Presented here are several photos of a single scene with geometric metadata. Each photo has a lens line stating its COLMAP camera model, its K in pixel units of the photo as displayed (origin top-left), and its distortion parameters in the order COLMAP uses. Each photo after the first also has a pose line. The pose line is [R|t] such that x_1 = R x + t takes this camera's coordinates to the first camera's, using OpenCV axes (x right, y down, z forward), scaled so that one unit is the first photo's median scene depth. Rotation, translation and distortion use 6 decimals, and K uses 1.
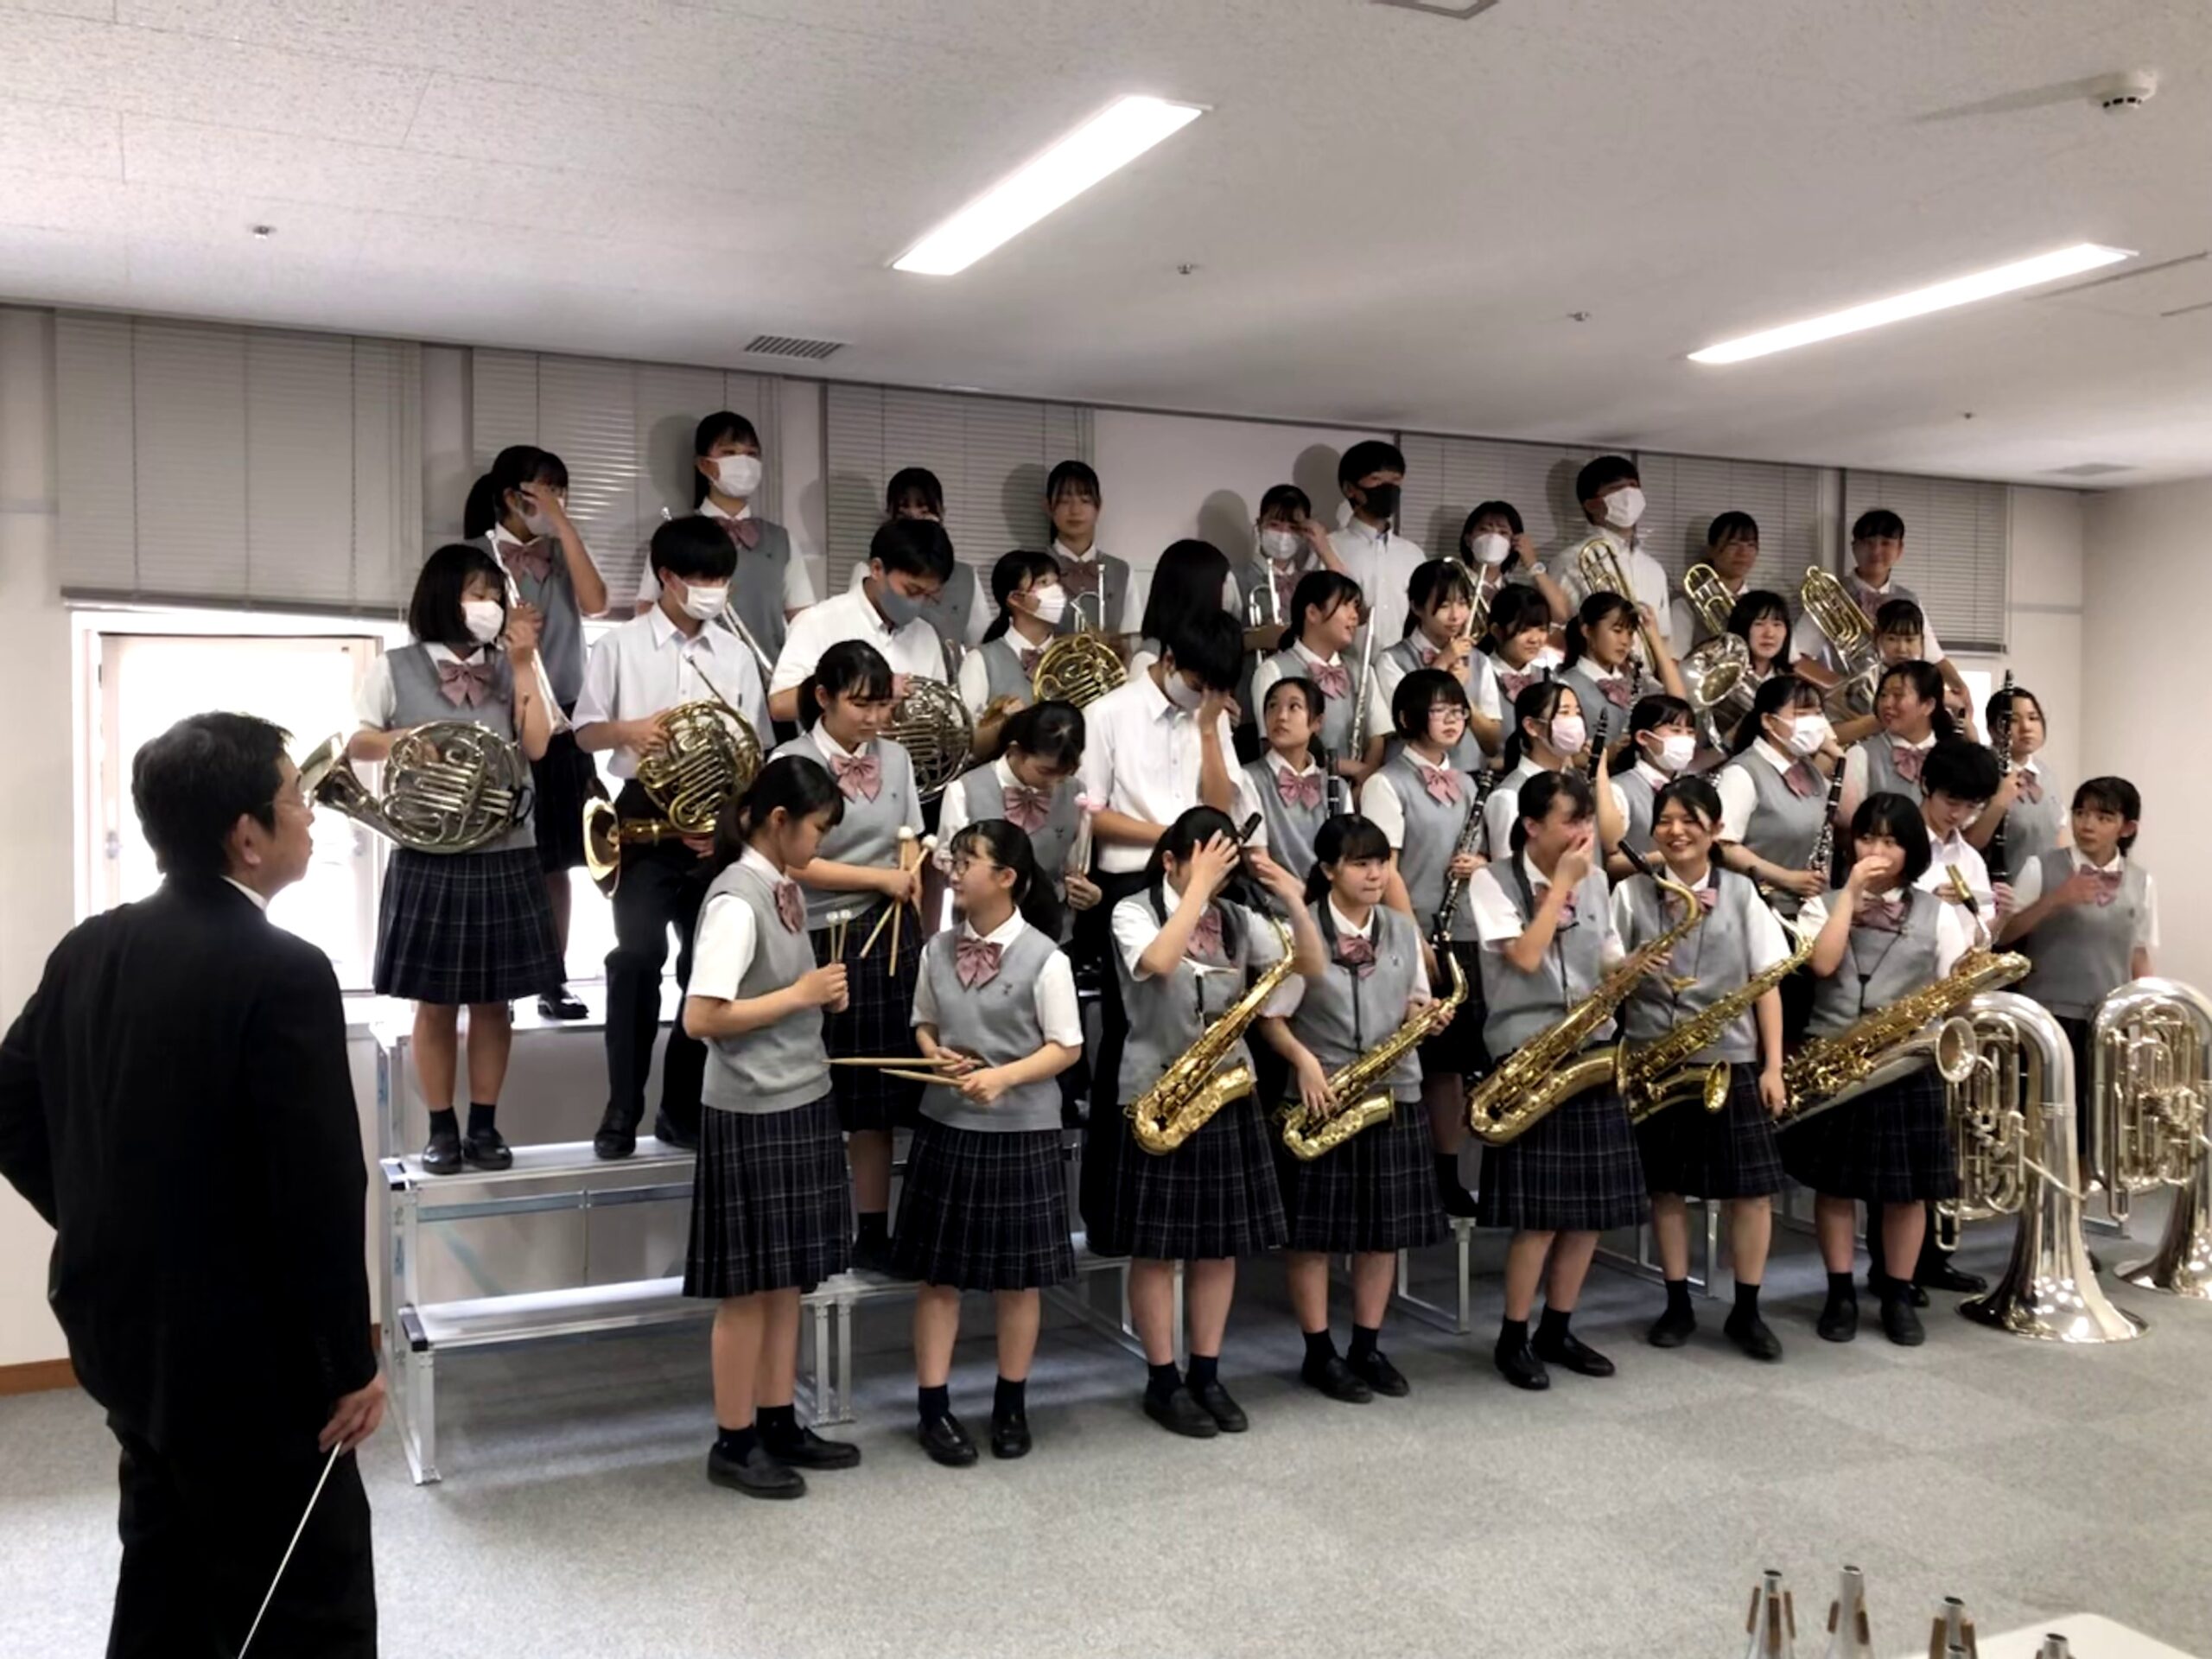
lens RADIAL K [[1971.5, 0, 1114.9], [0, 1971.5, 831.0], [0, 0, 1]] dist [0.018556, -0.008726]
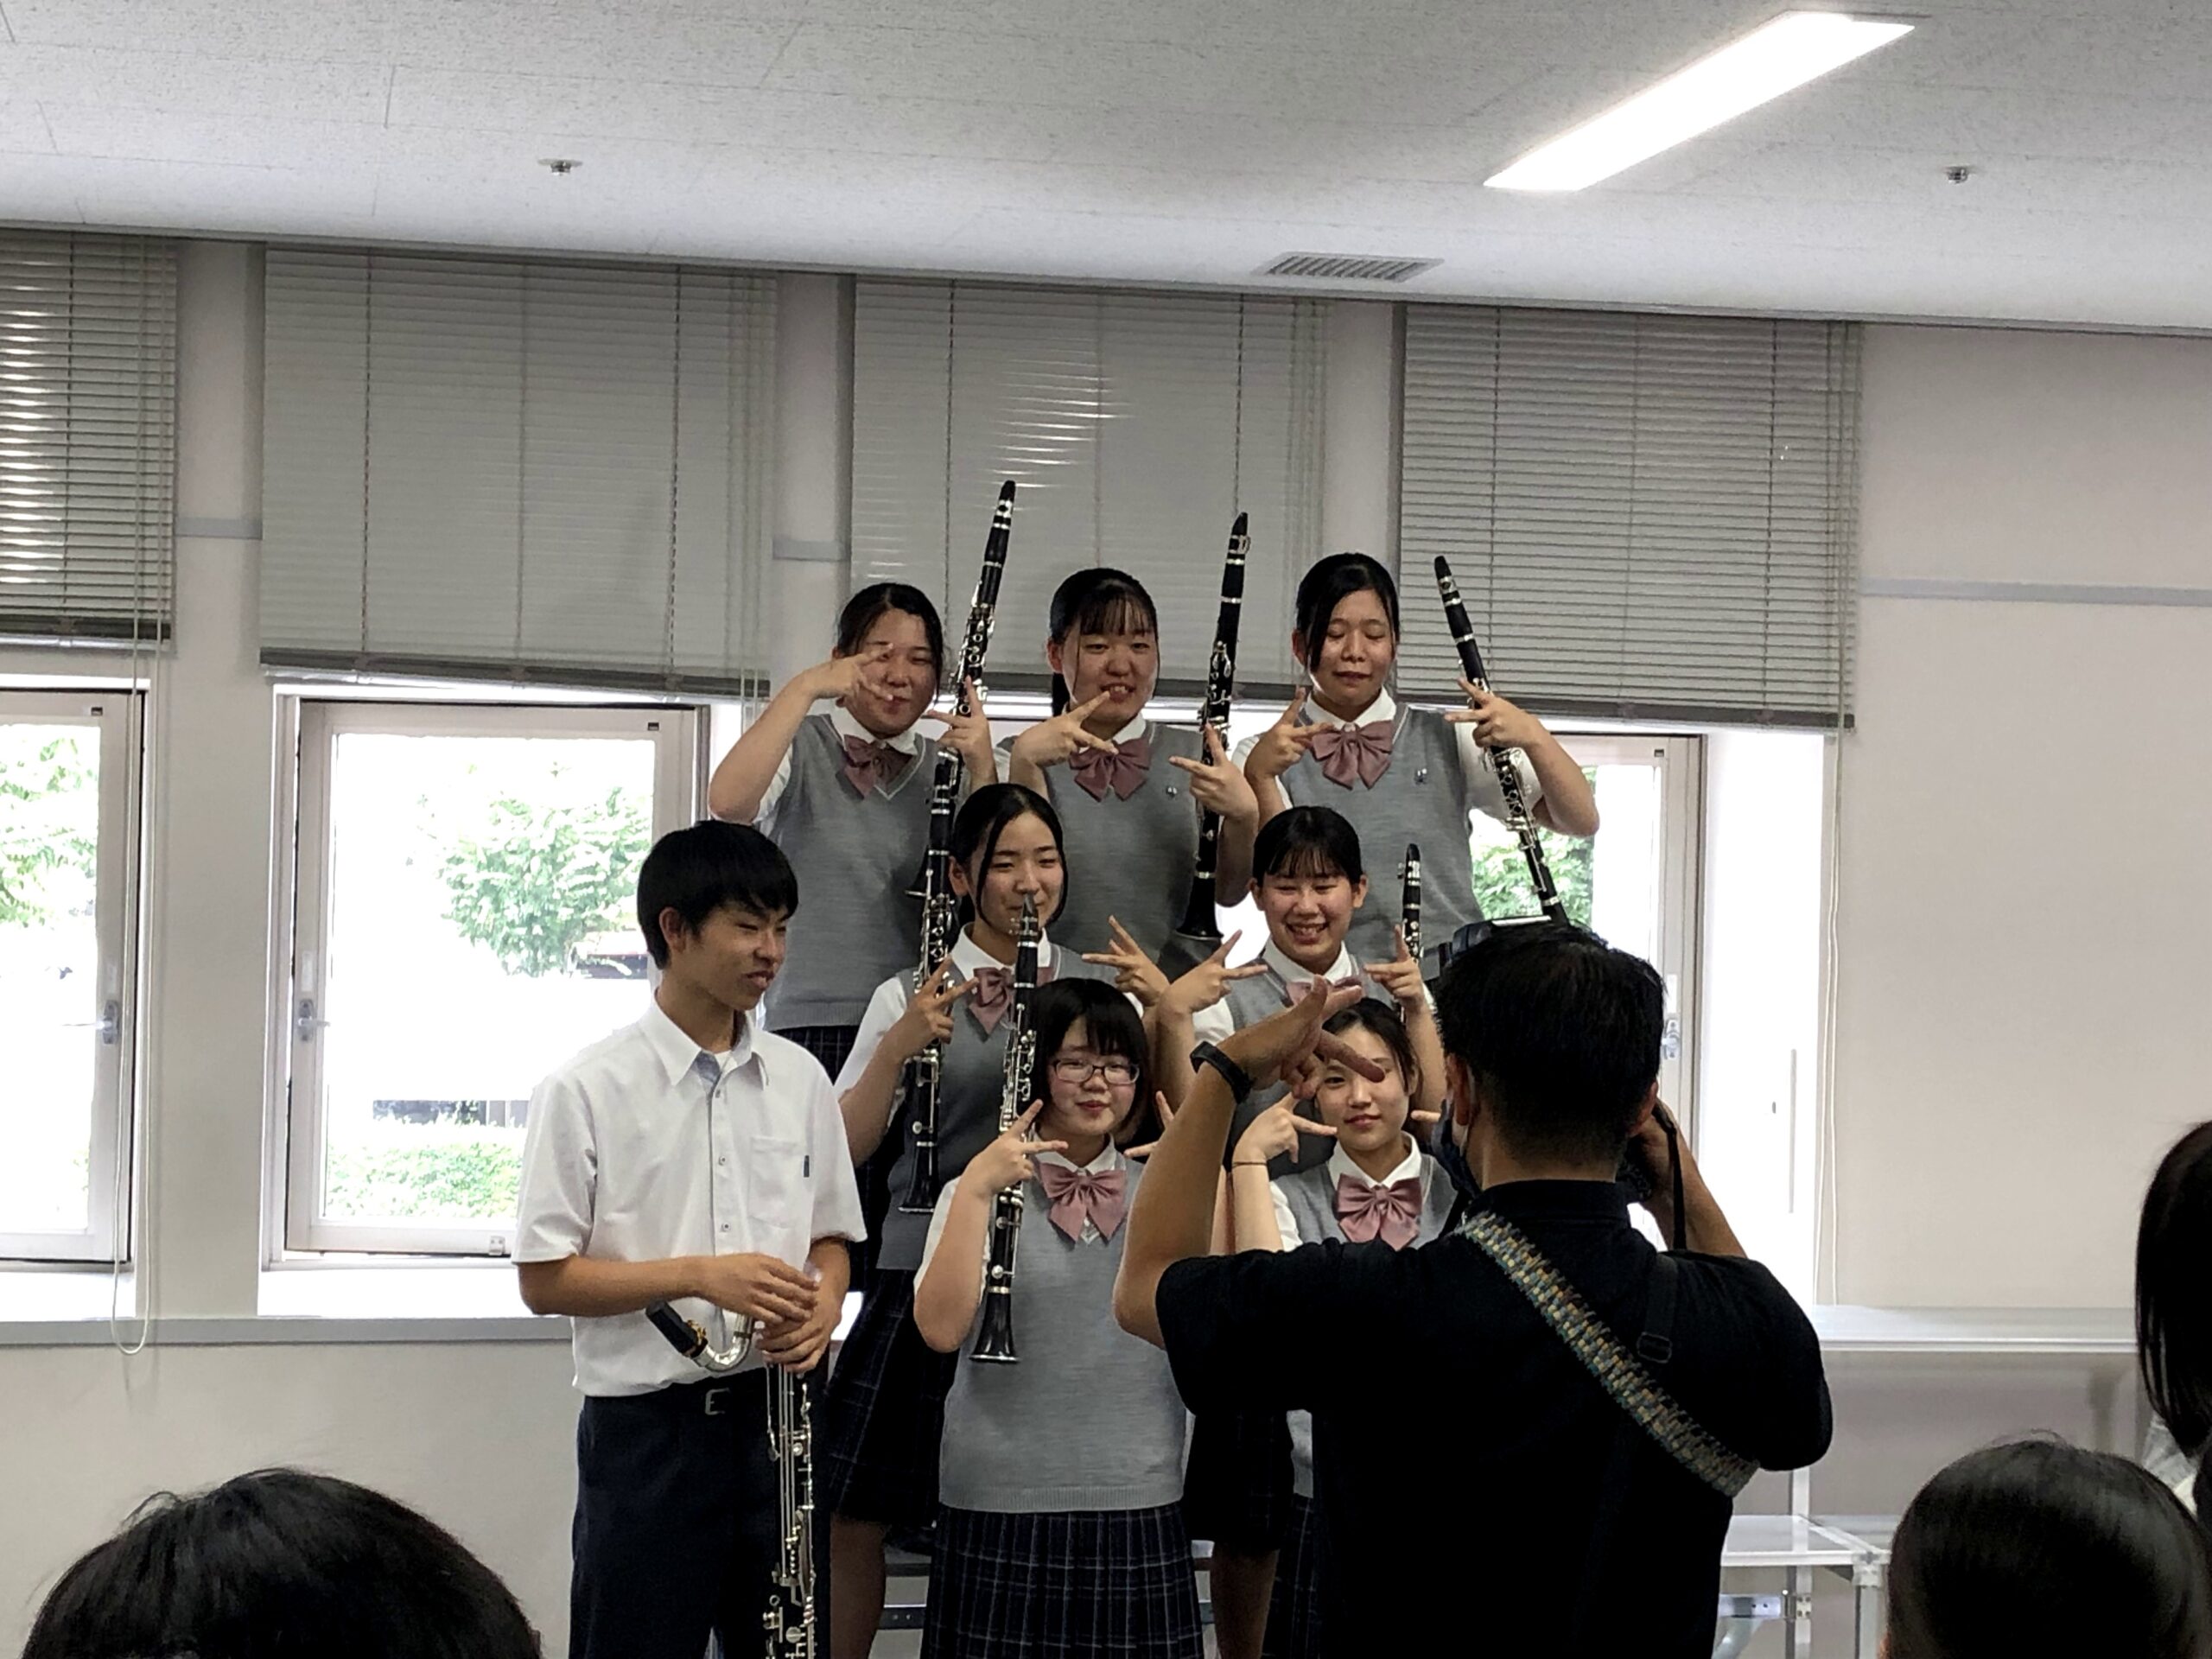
lens RADIAL K [[4256.0, 0, 1097.5], [0, 4256.0, 828.4], [0, 0, 1]] dist [0.081736, 0.000000]
pose [[0.966682, 0.030754, -0.254128, 0.129093], [-0.033150, 0.999437, -0.005151, -0.071529], [0.253826, 0.013404, 0.967157, -0.373537]]
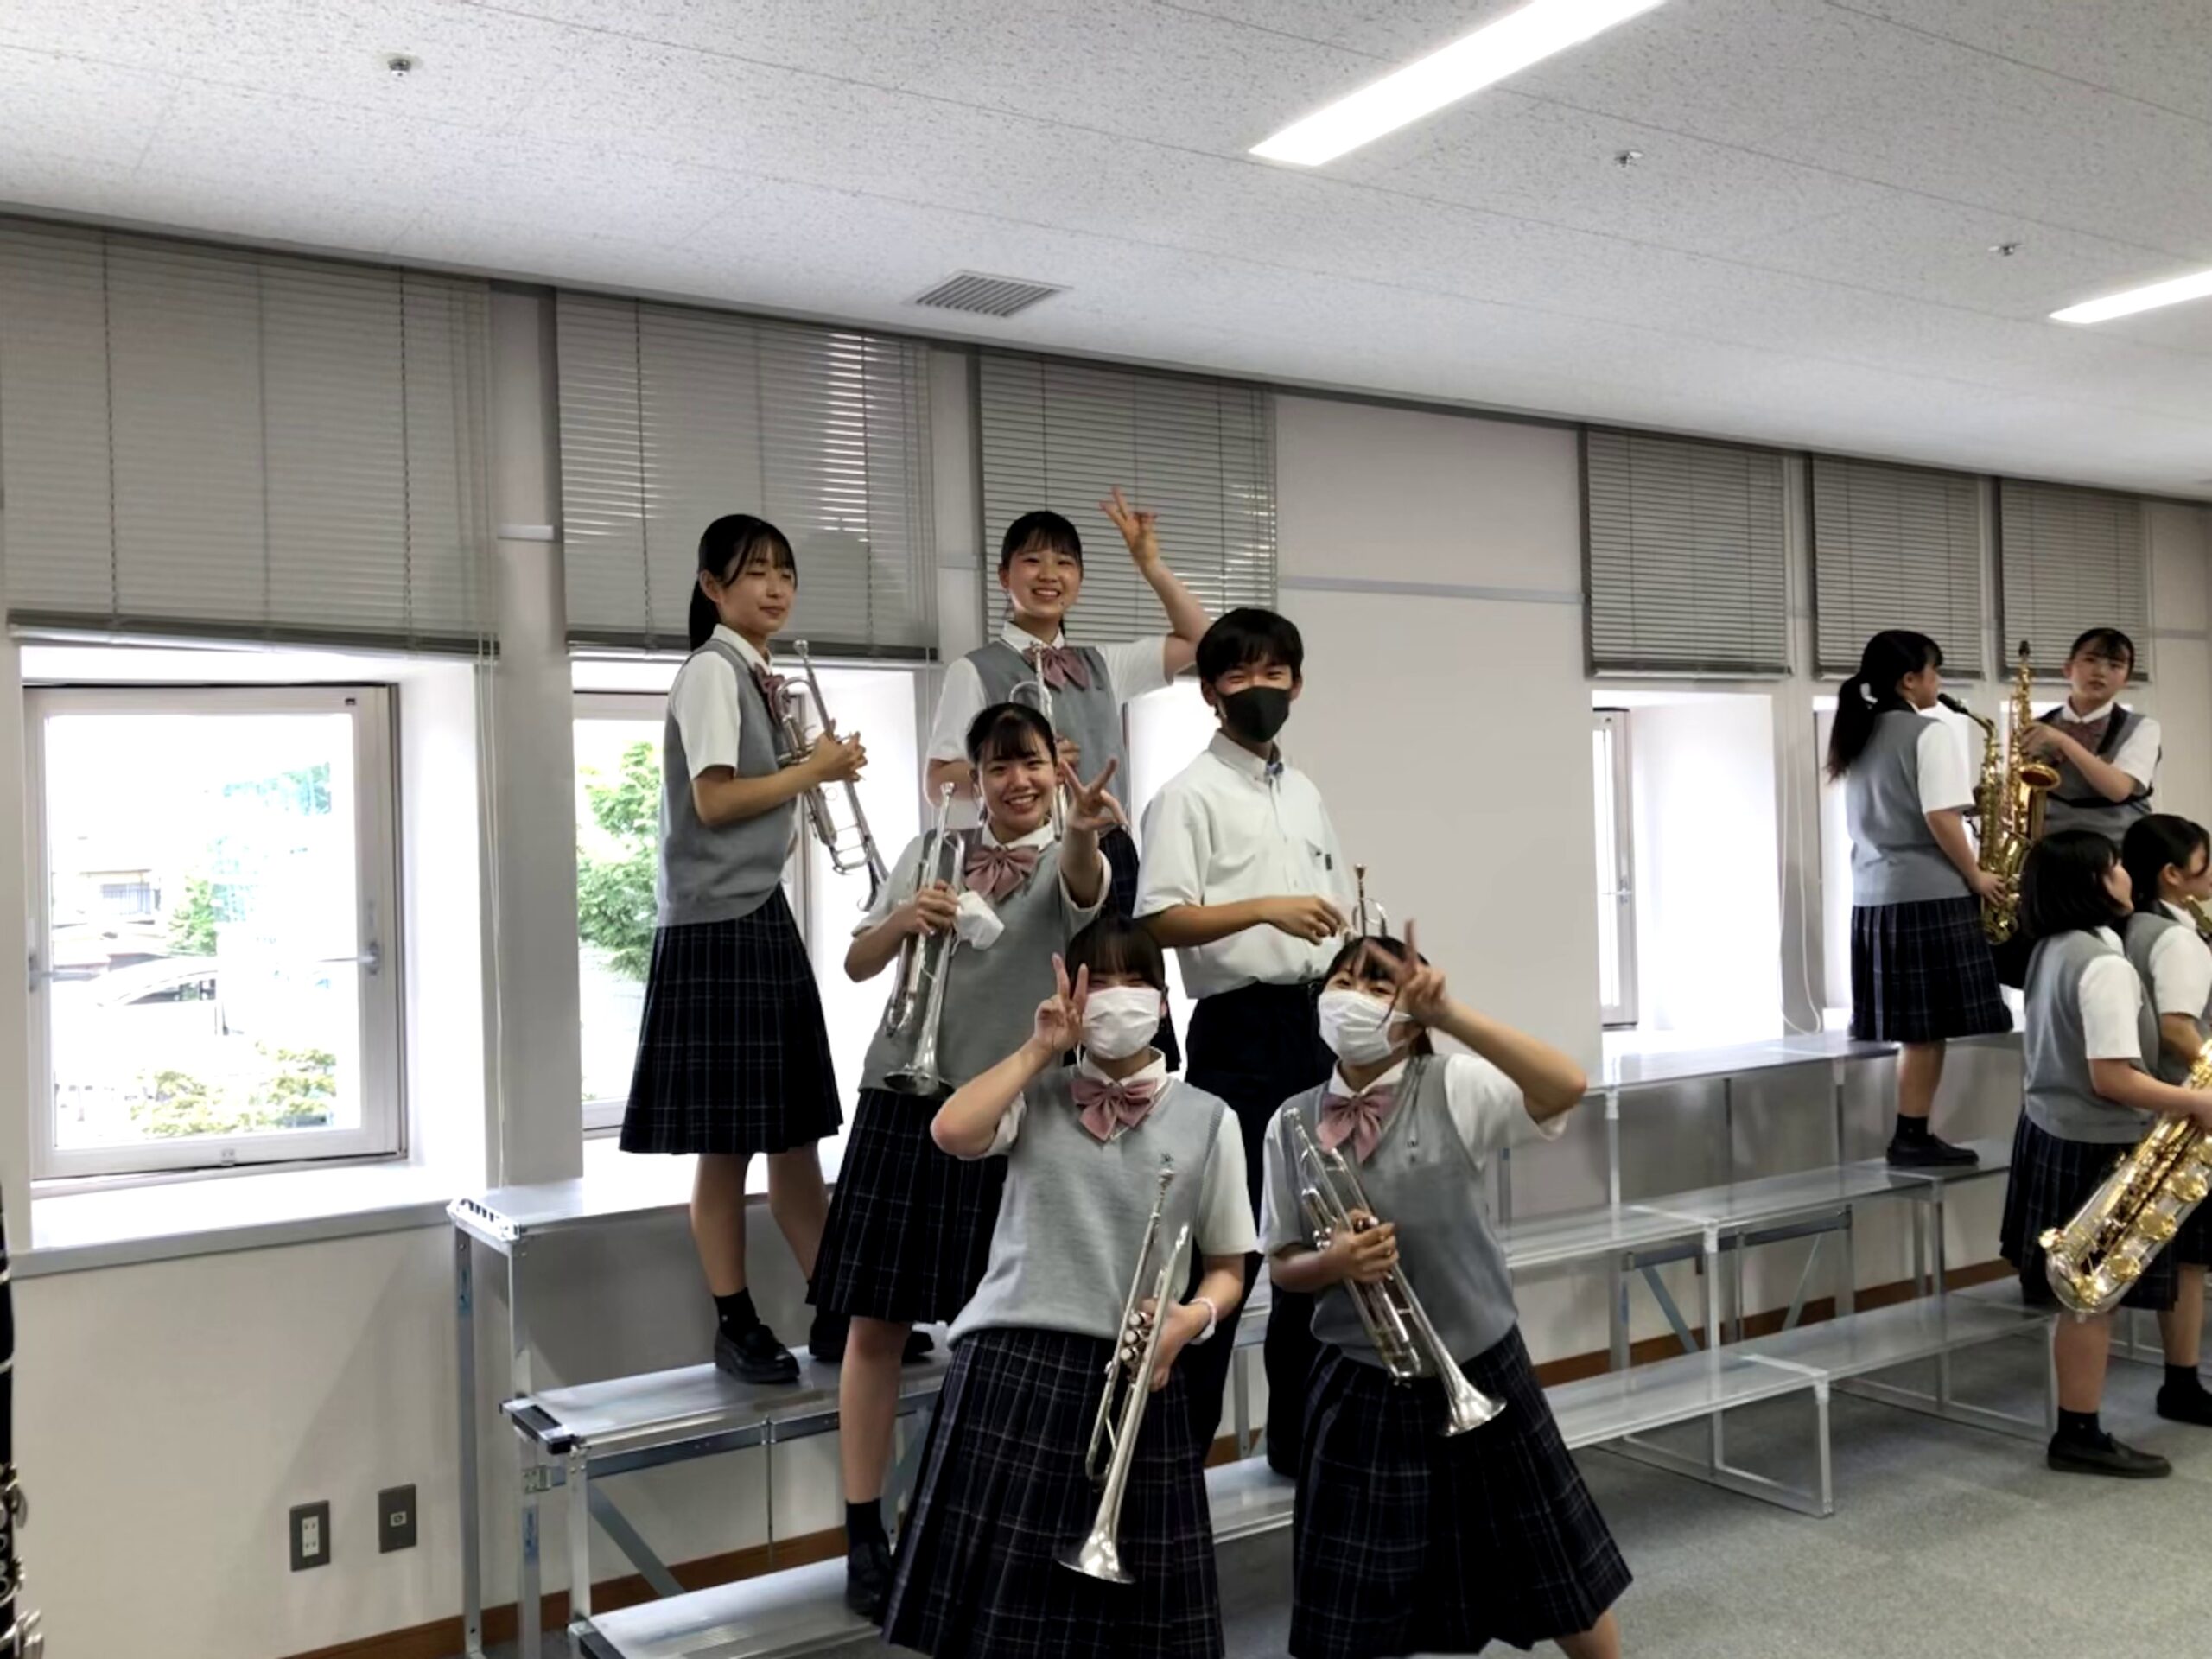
lens RADIAL K [[1971.5, 0, 1110.9], [0, 1971.5, 837.6], [0, 0, 1]] dist [0.018556, -0.008726]
pose [[0.990663, -0.027640, 0.133503, -0.266904], [0.032219, 0.998960, -0.032261, -0.007590], [-0.132472, 0.036262, 0.990523, 0.281778]]
